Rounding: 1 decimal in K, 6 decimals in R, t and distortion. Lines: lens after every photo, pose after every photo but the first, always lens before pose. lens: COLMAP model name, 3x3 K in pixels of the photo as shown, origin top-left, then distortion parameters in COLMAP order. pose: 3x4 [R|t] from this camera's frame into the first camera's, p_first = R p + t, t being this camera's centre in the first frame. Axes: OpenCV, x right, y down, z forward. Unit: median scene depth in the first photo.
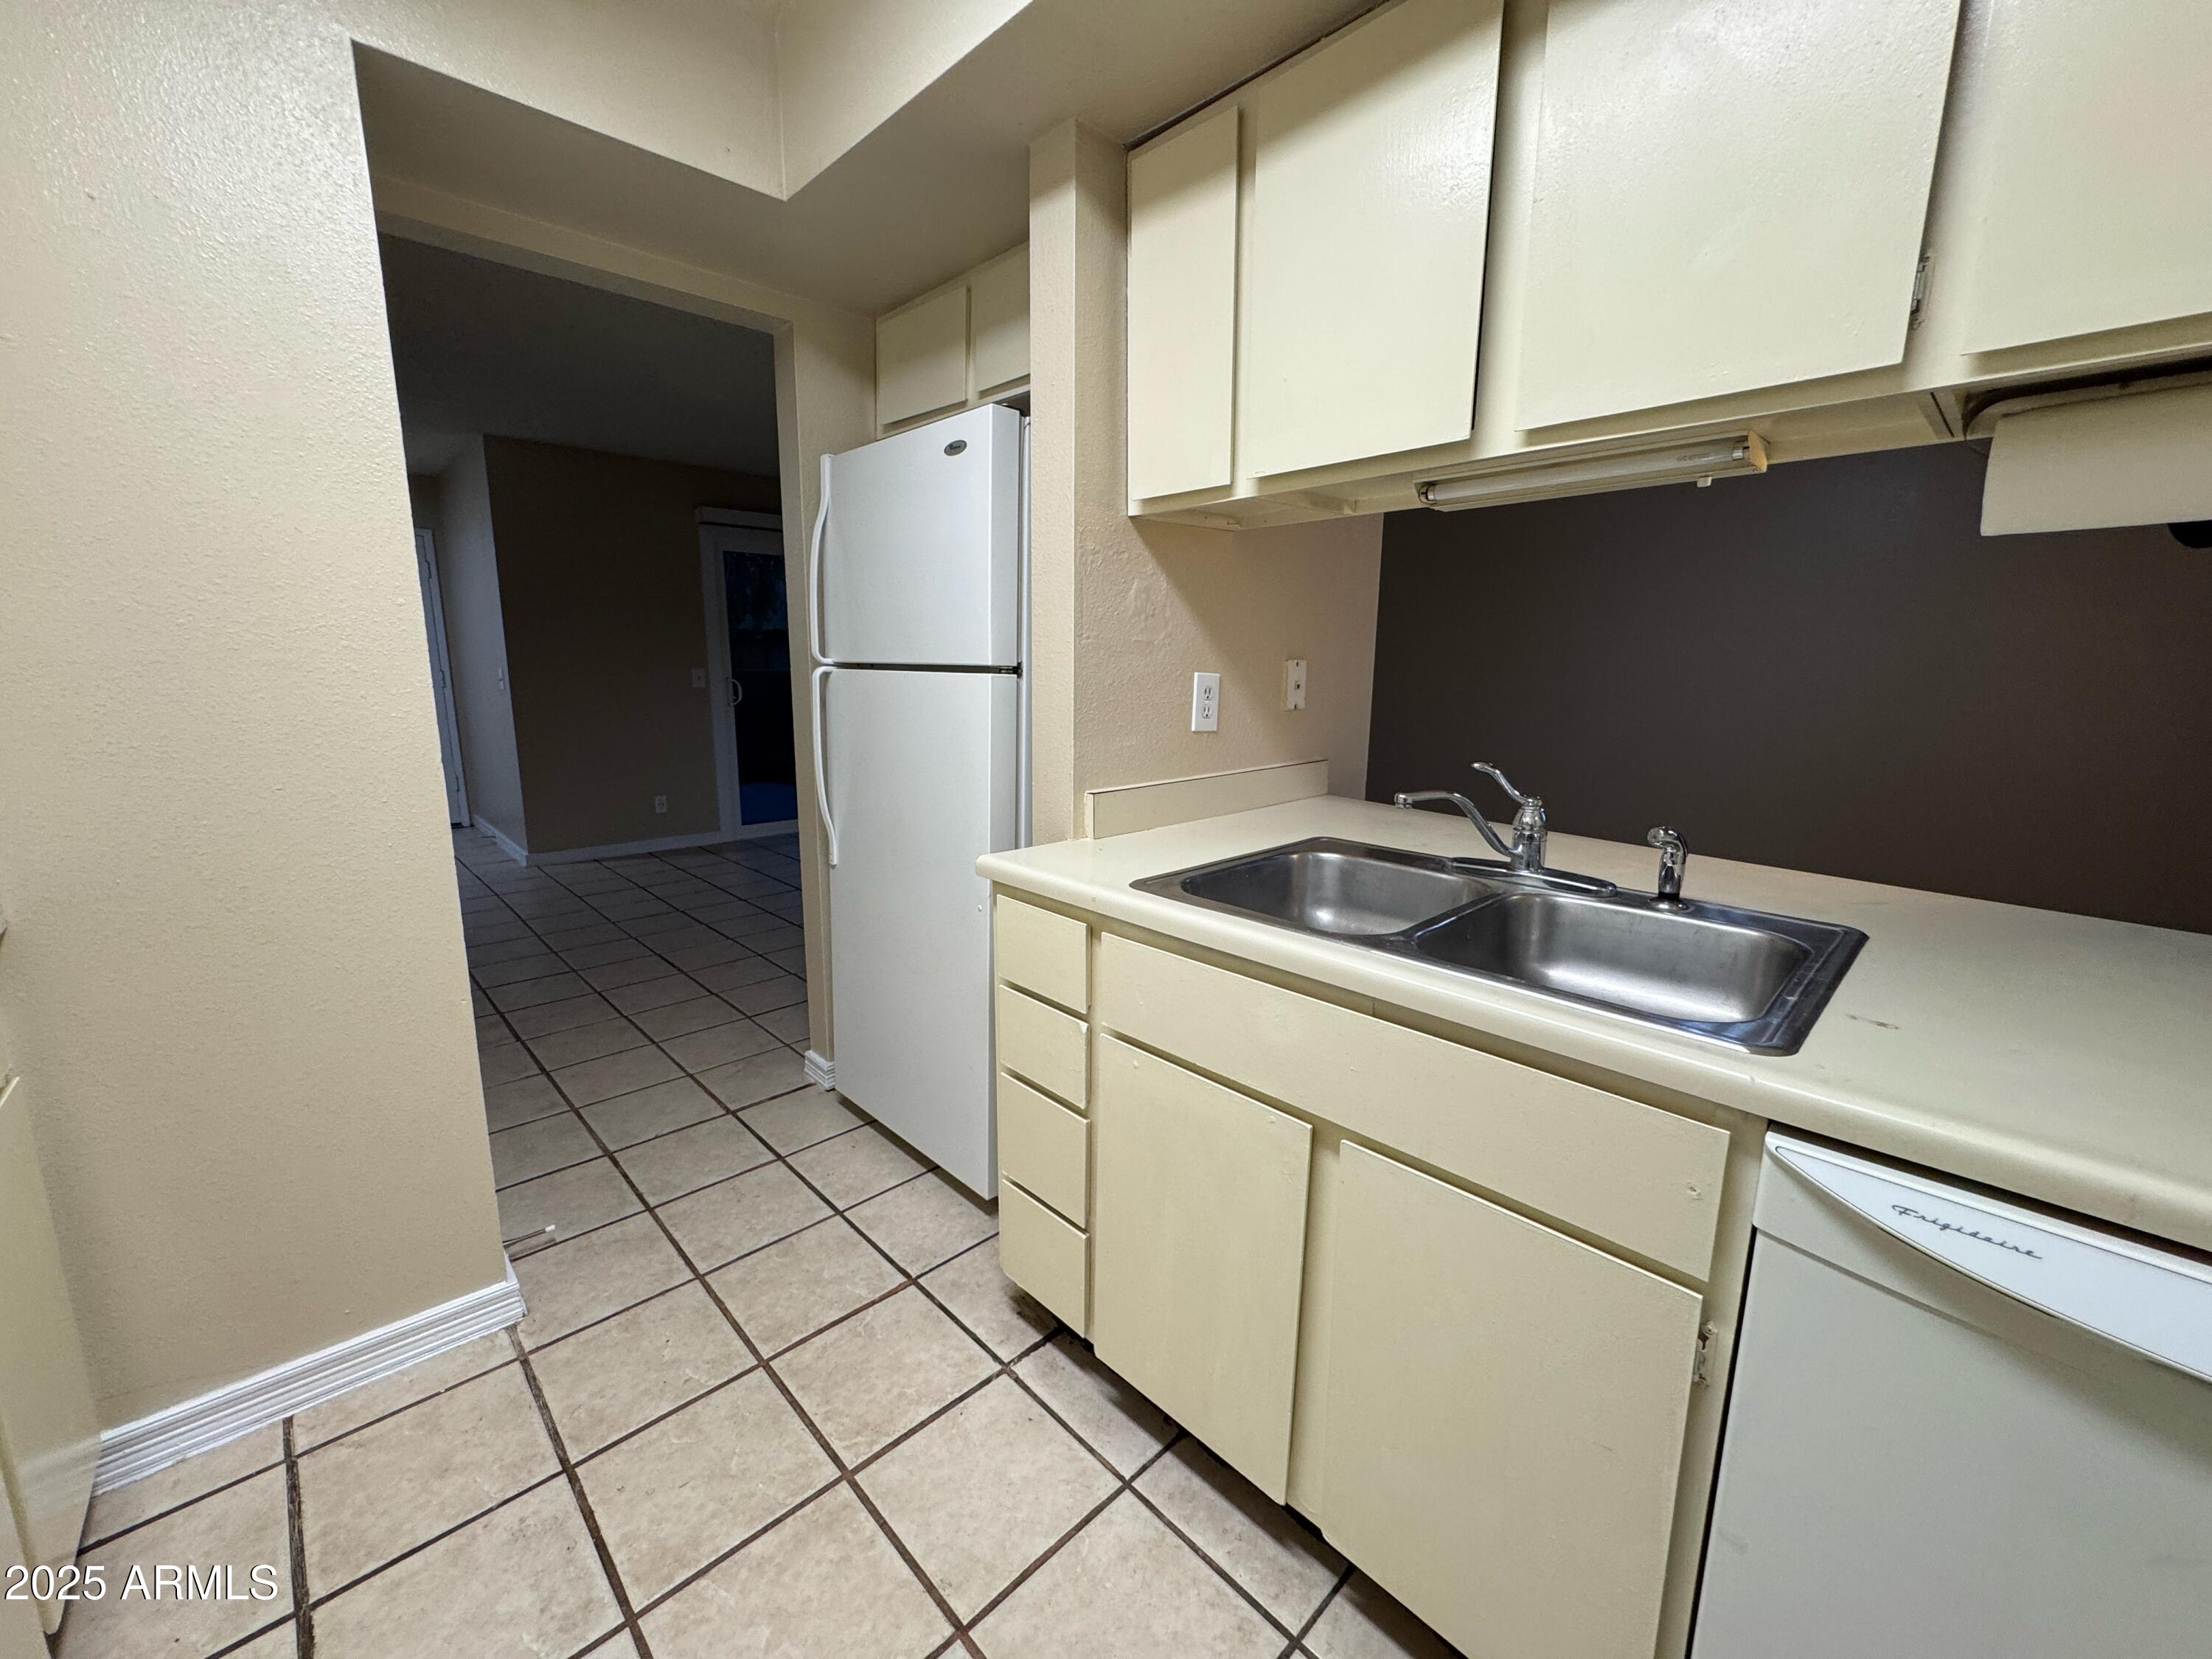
lens RADIAL K [[888.5, 0, 1108.9], [0, 888.5, 827.4], [0, 0, 1]] dist [-0.001591, -0.000167]
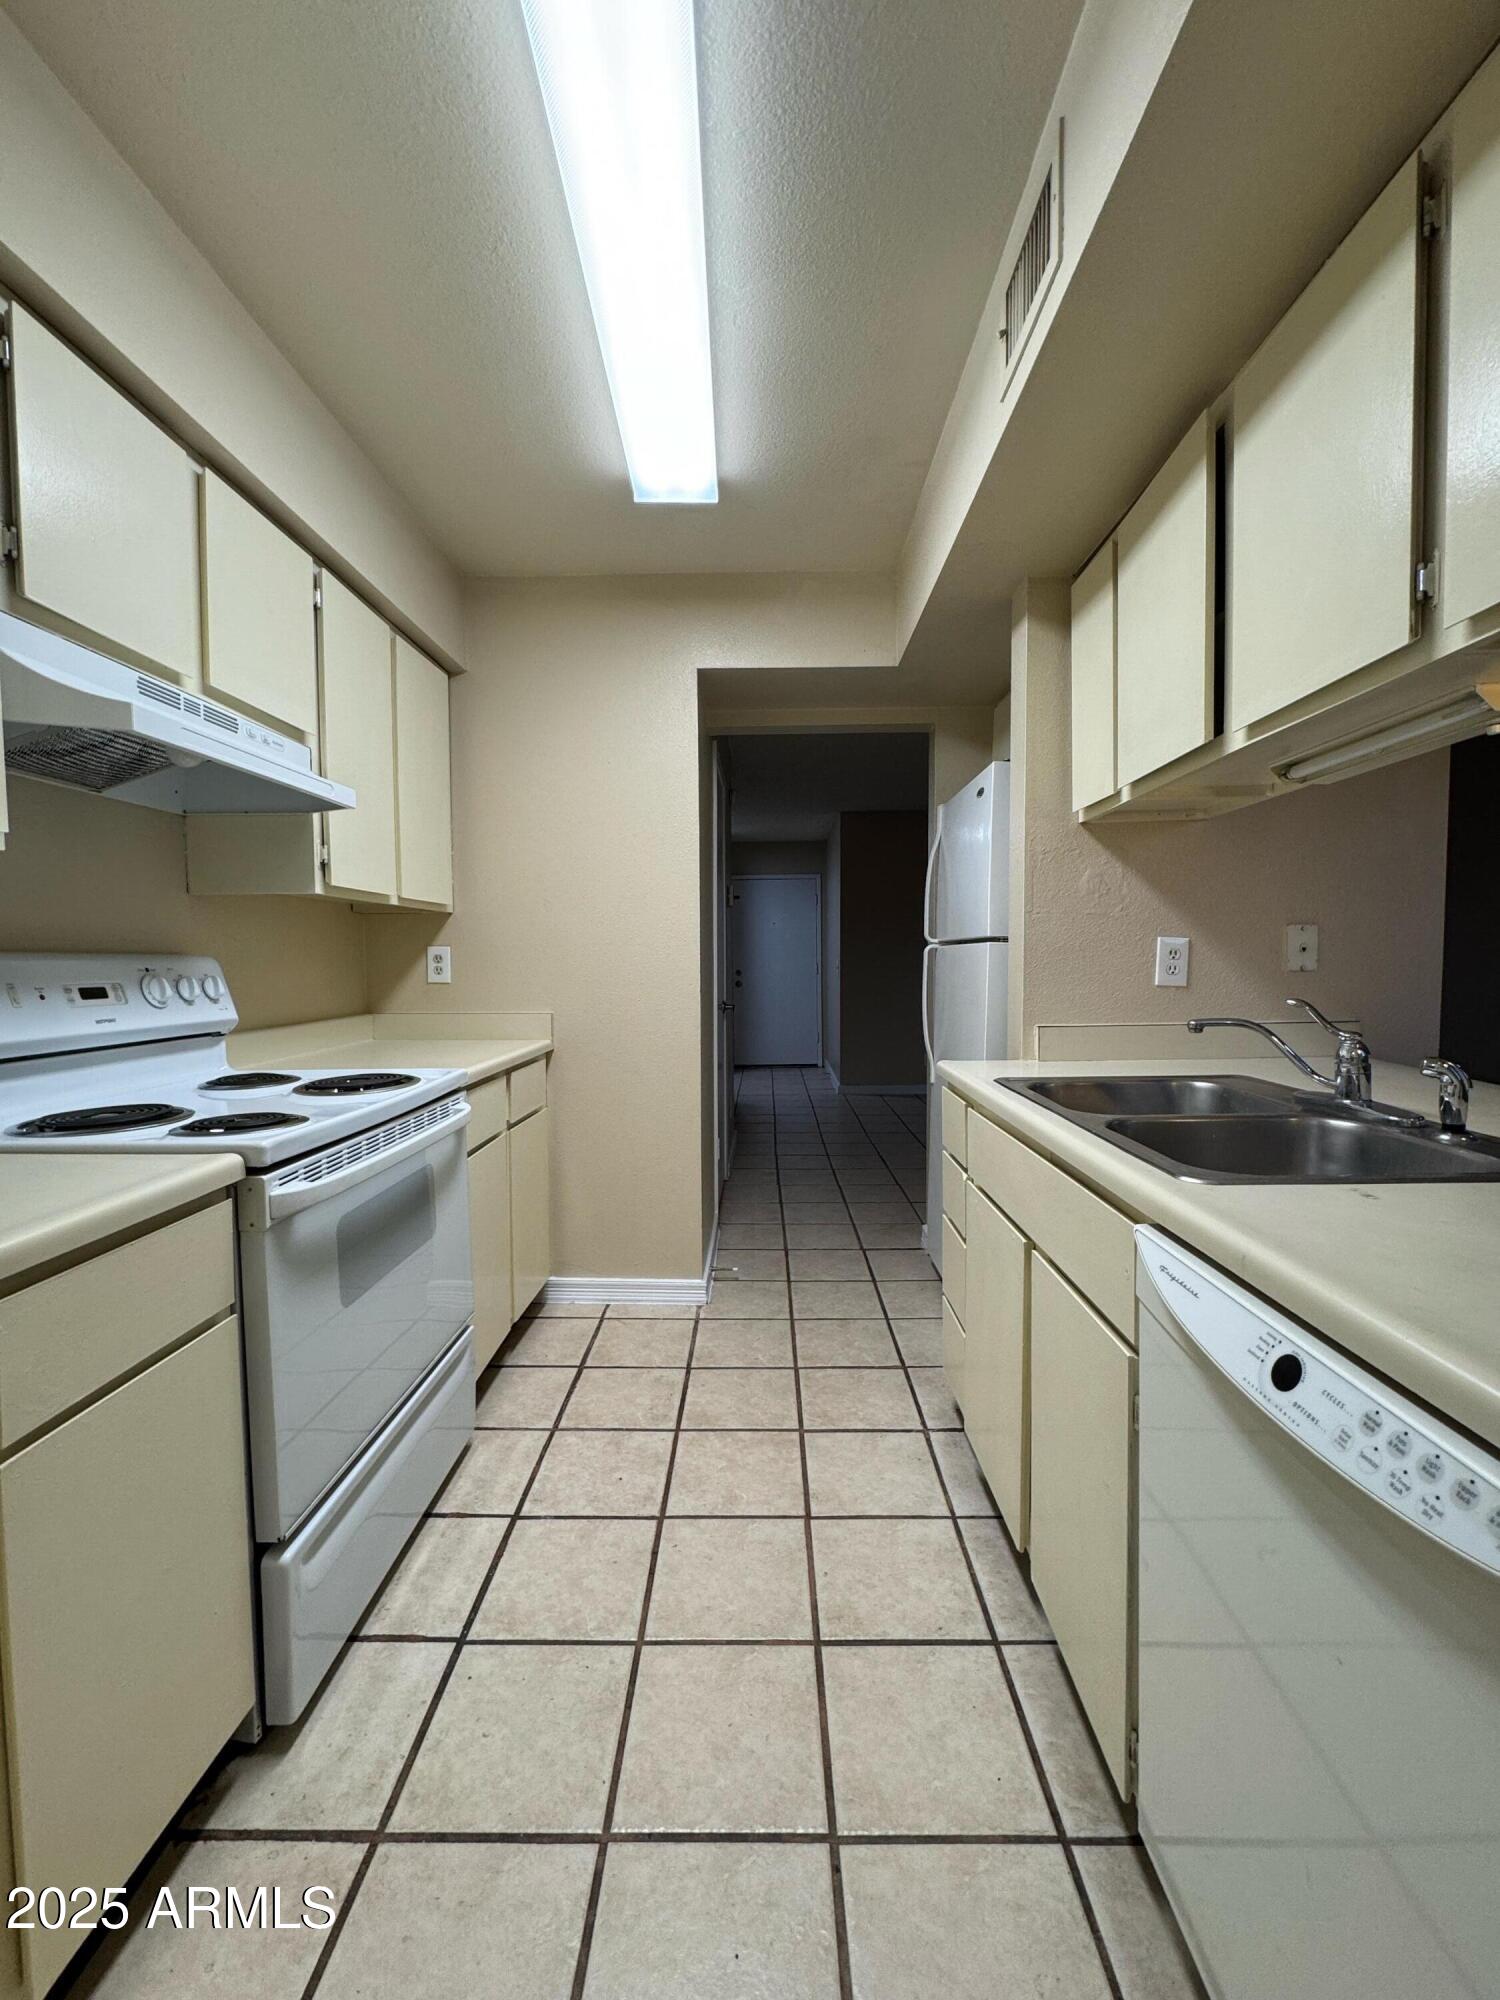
lens RADIAL K [[803.4, 0, 750.0], [0, 803.4, 1000.0], [0, 0, 1]] dist [-0.001591, -0.000167]
pose [[0.708582, 0.021097, -0.705313, 0.576823], [-0.117809, 0.989061, -0.088770, 0.088864], [0.695725, 0.145993, 0.703316, -0.177538]]
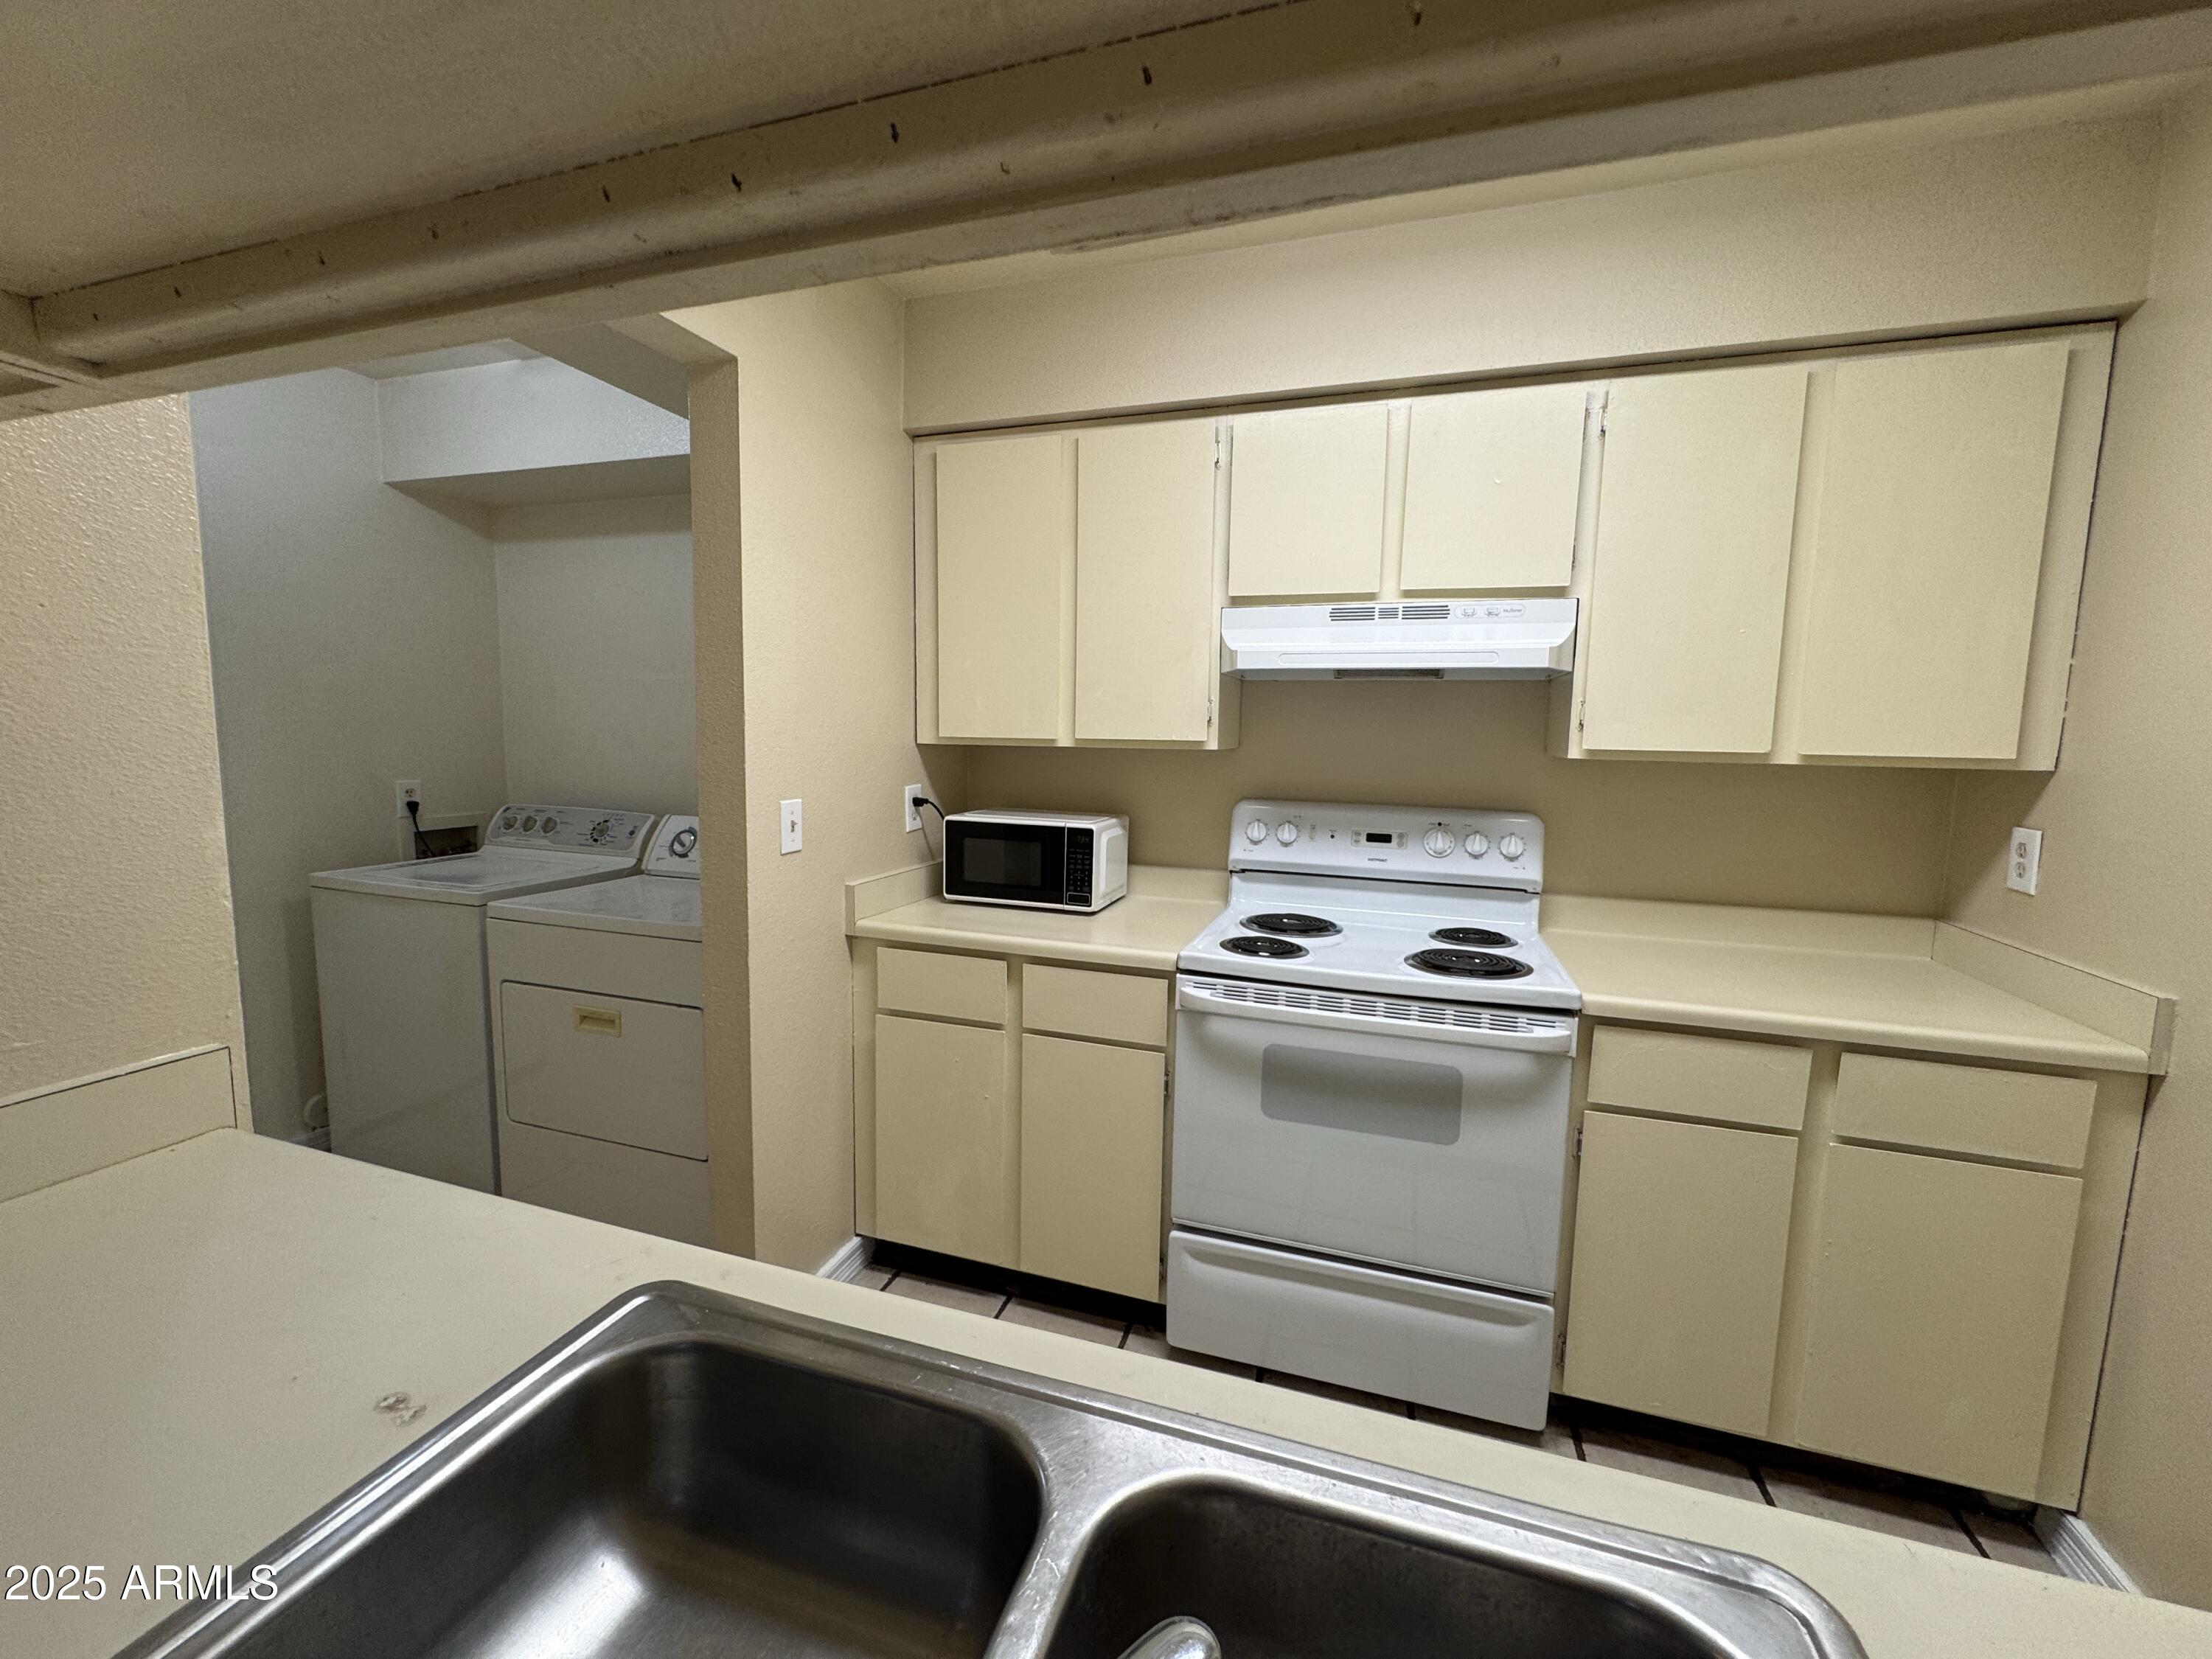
lens RADIAL K [[888.5, 0, 1108.9], [0, 888.5, 827.4], [0, 0, 1]] dist [-0.001591, -0.000167]
pose [[-0.881278, 0.021902, -0.472090, 0.411933], [-0.117889, 0.957160, 0.264476, -0.211813], [0.457658, 0.288732, -0.840942, 0.807612]]
